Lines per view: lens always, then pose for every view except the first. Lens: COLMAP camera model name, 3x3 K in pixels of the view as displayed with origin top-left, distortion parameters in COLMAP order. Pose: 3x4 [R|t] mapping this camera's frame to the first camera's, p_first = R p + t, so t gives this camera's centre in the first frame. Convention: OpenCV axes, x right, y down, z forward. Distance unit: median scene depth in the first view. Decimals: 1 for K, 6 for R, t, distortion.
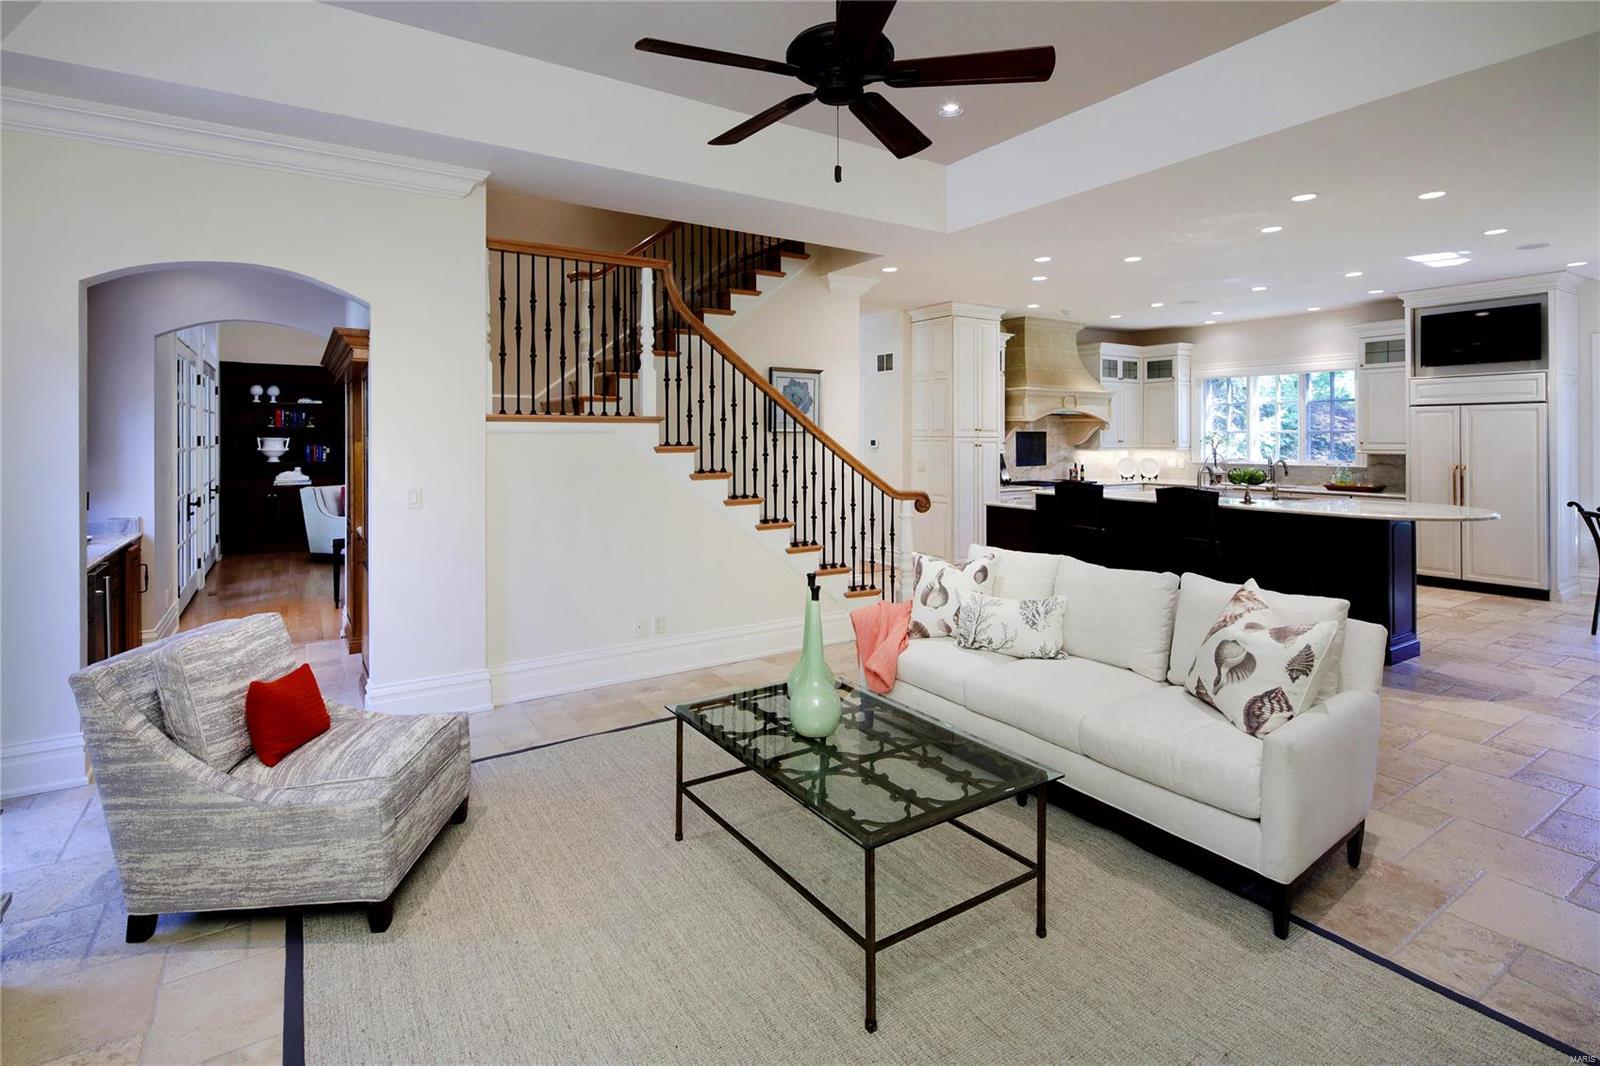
lens RADIAL K [[765.8, 0, 824.8], [0, 765.8, 433.7], [0, 0, 1]] dist [-0.006006, 0.002054]
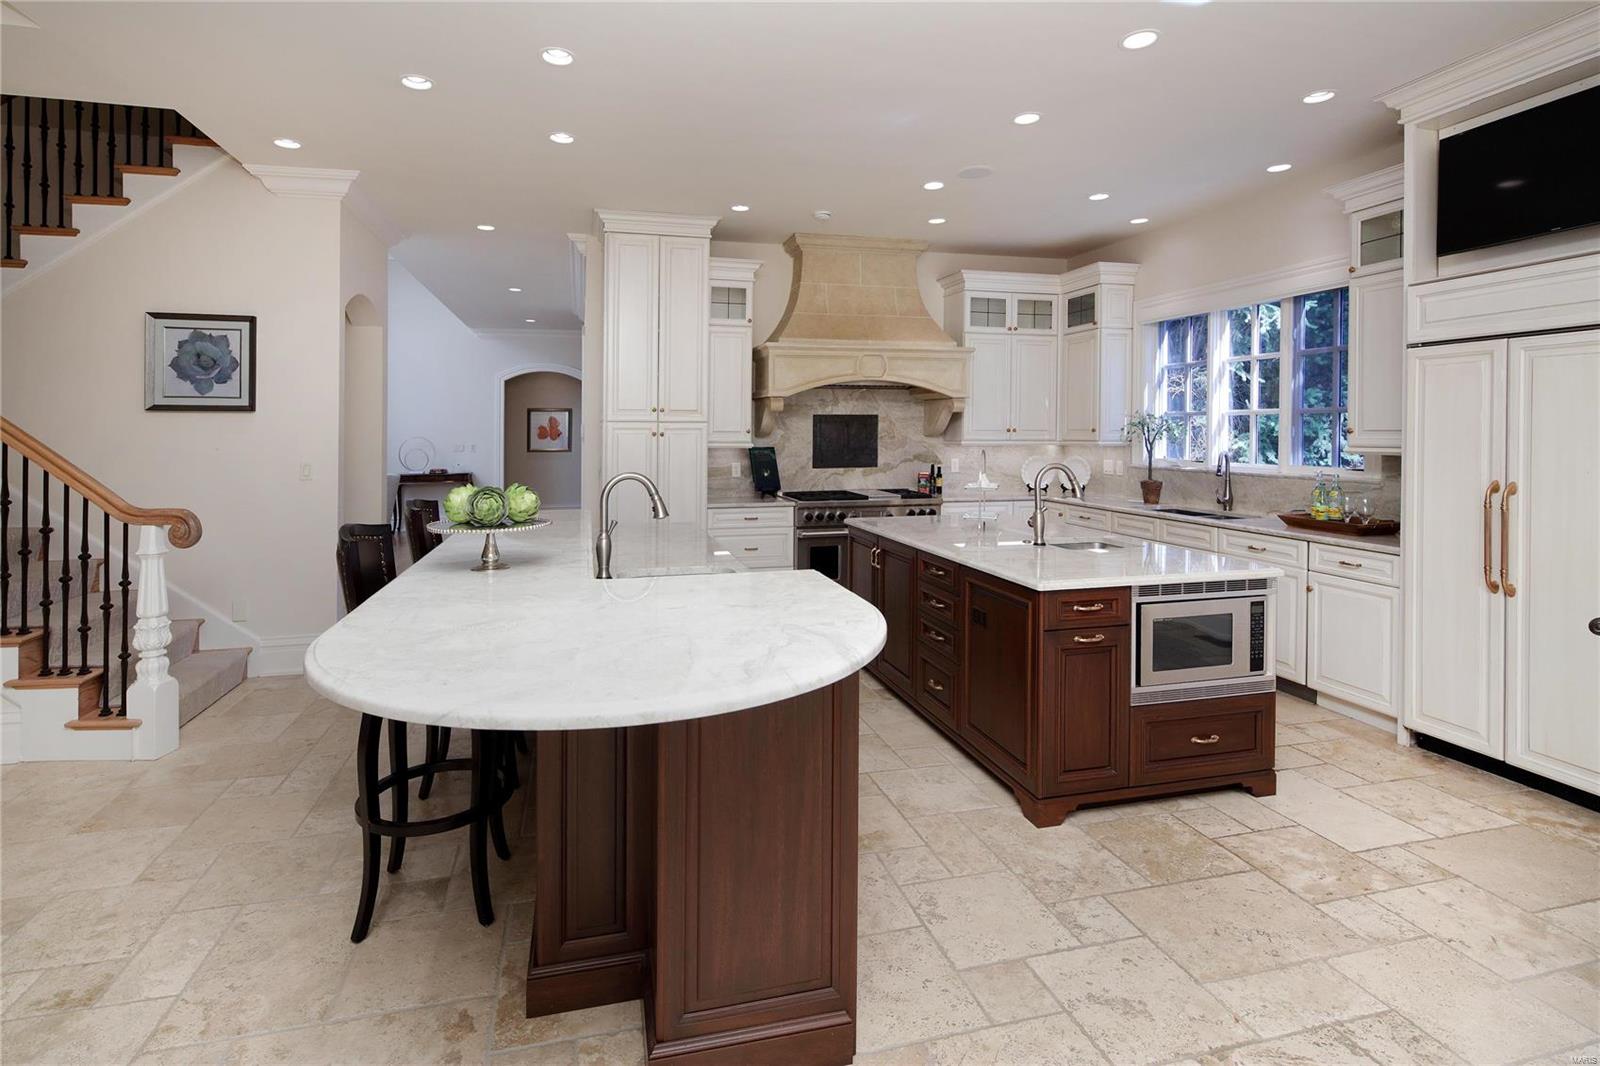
lens RADIAL K [[787.2, 0, 790.6], [0, 787.2, 429.3], [0, 0, 1]] dist [0.019855, -0.007530]
pose [[0.938862, -0.000321, -0.344294, 0.661046], [0.000661, 0.999999, 0.000872, 0.012983], [0.344293, -0.001047, 0.938862, 0.527395]]
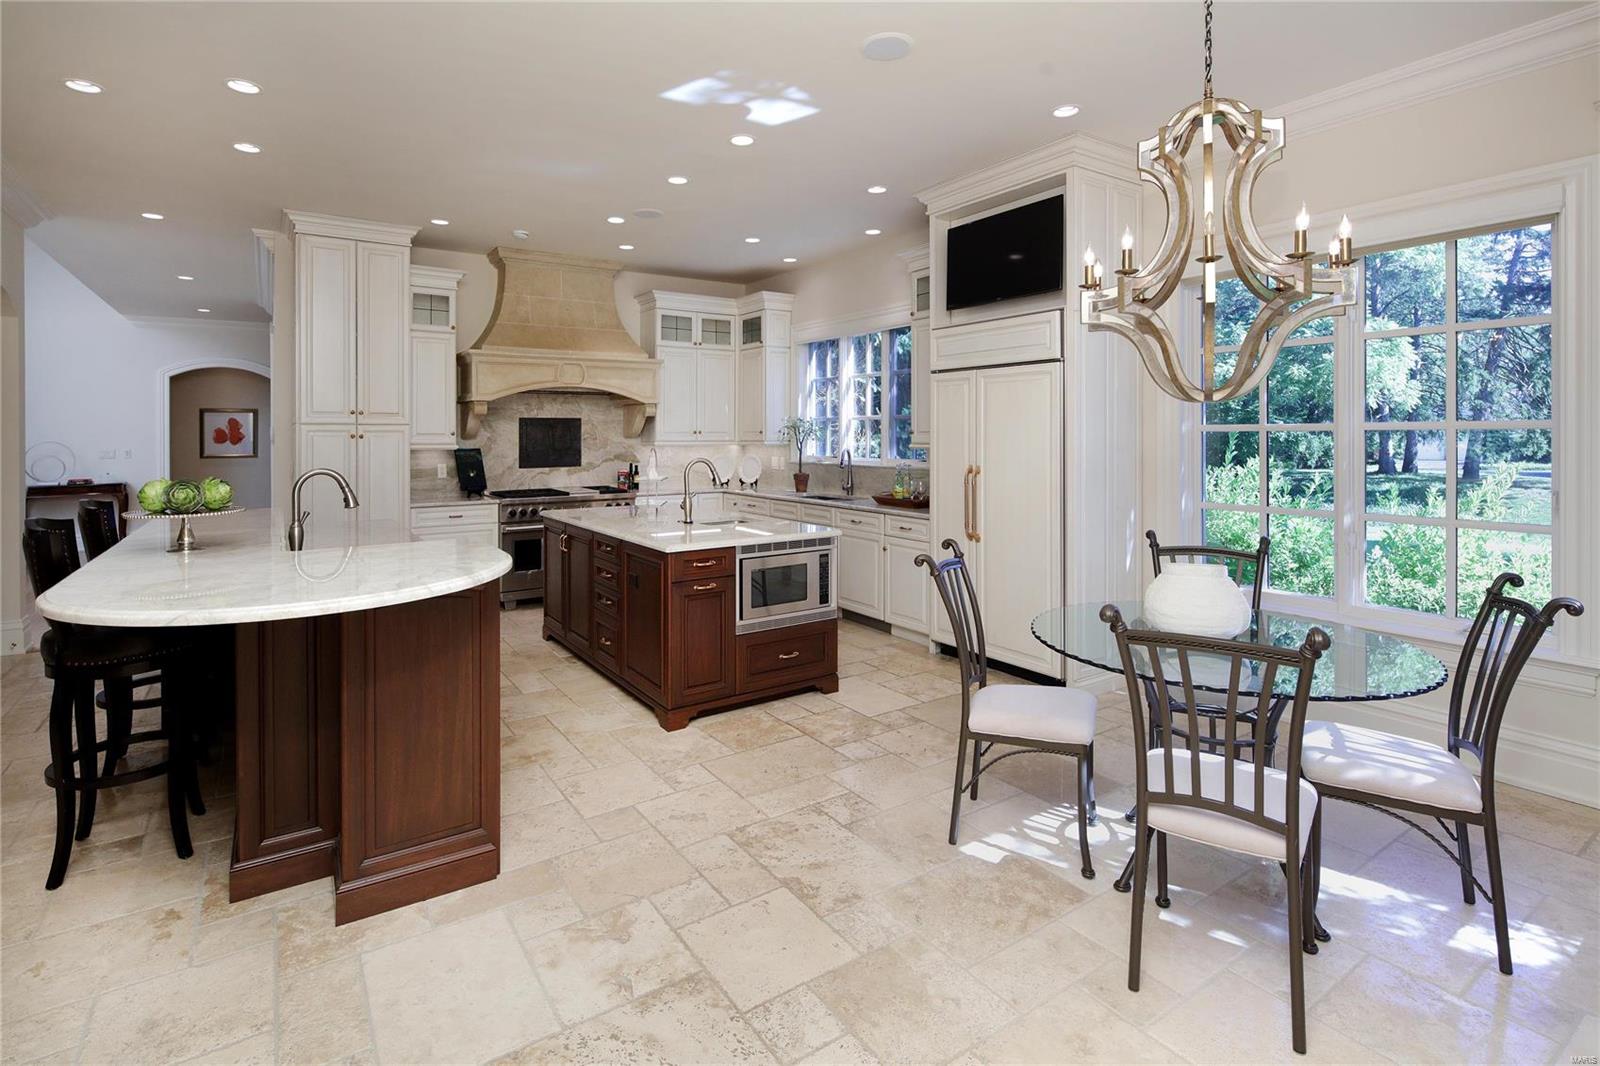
lens RADIAL K [[787.2, 0, 751.0], [0, 787.2, 450.1], [0, 0, 1]] dist [0.019855, -0.007530]
pose [[0.997779, 0.000317, -0.066605, 0.730949], [0.001309, 0.999702, 0.024359, 0.013365], [0.066592, -0.024392, 0.997482, 0.426610]]
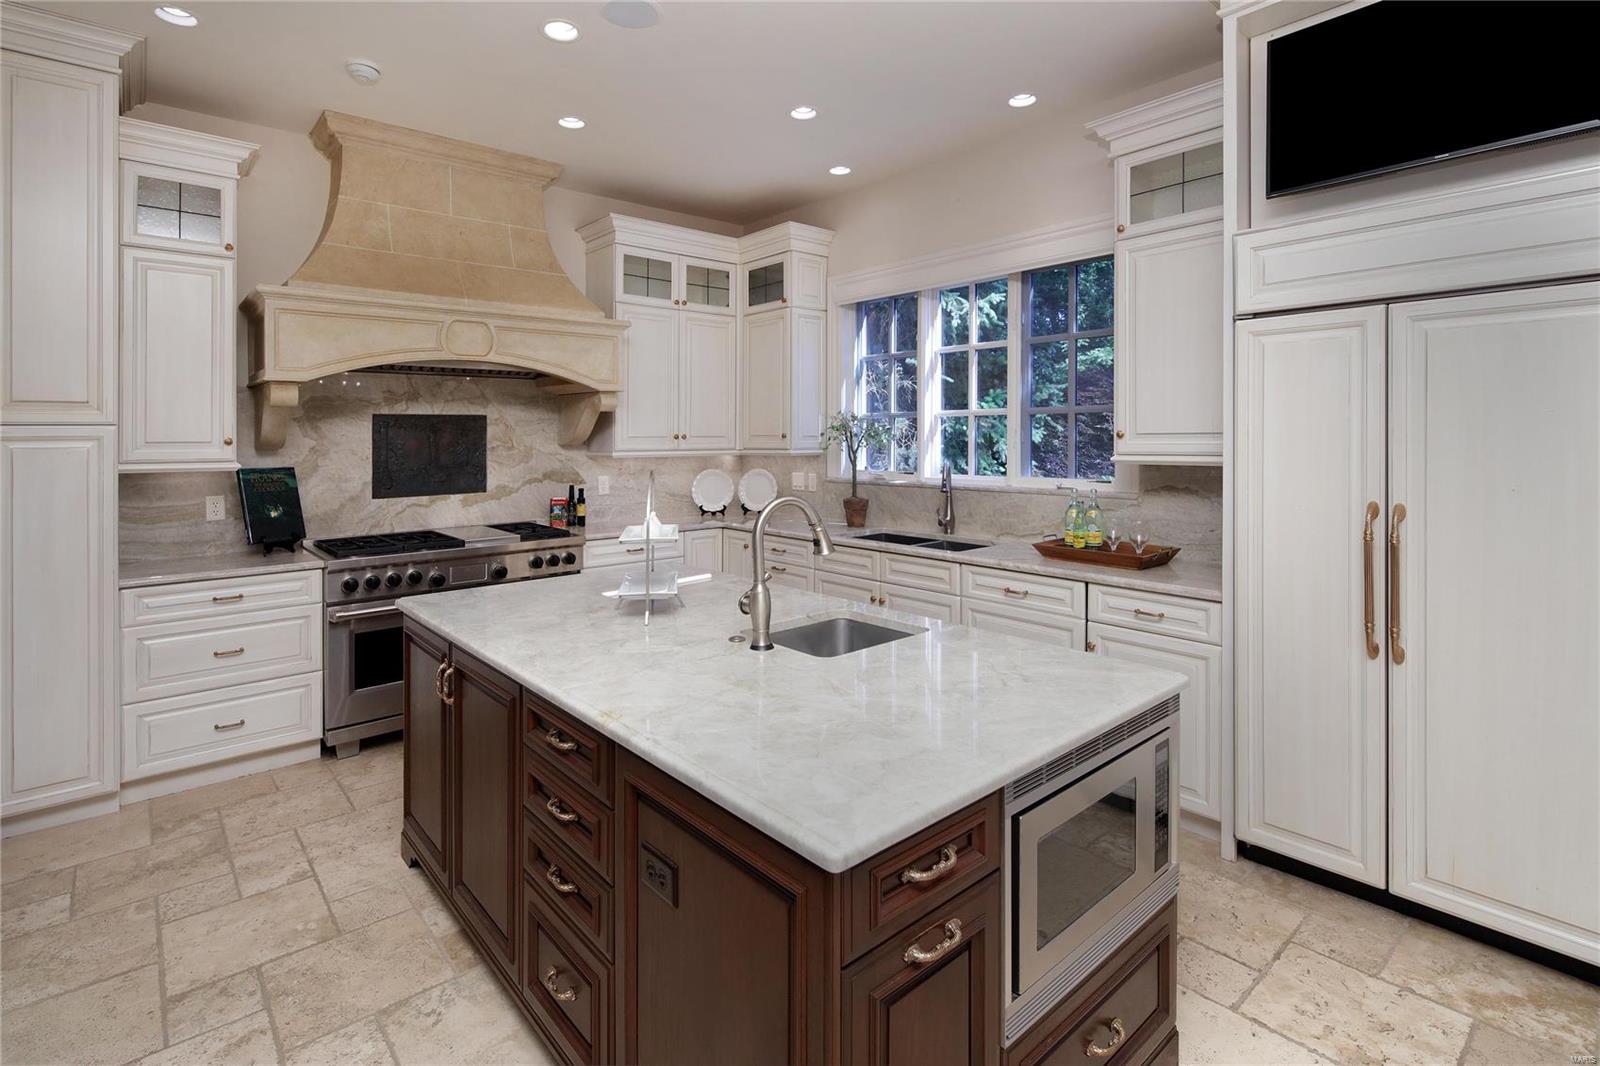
lens RADIAL K [[765.8, 0, 860.9], [0, 765.8, 442.9], [0, 0, 1]] dist [-0.006006, 0.002054]
pose [[0.984543, -0.008116, 0.174953, 0.623770], [0.006288, 0.999920, 0.010996, 0.013964], [-0.175028, -0.009726, 0.984515, 0.797505]]
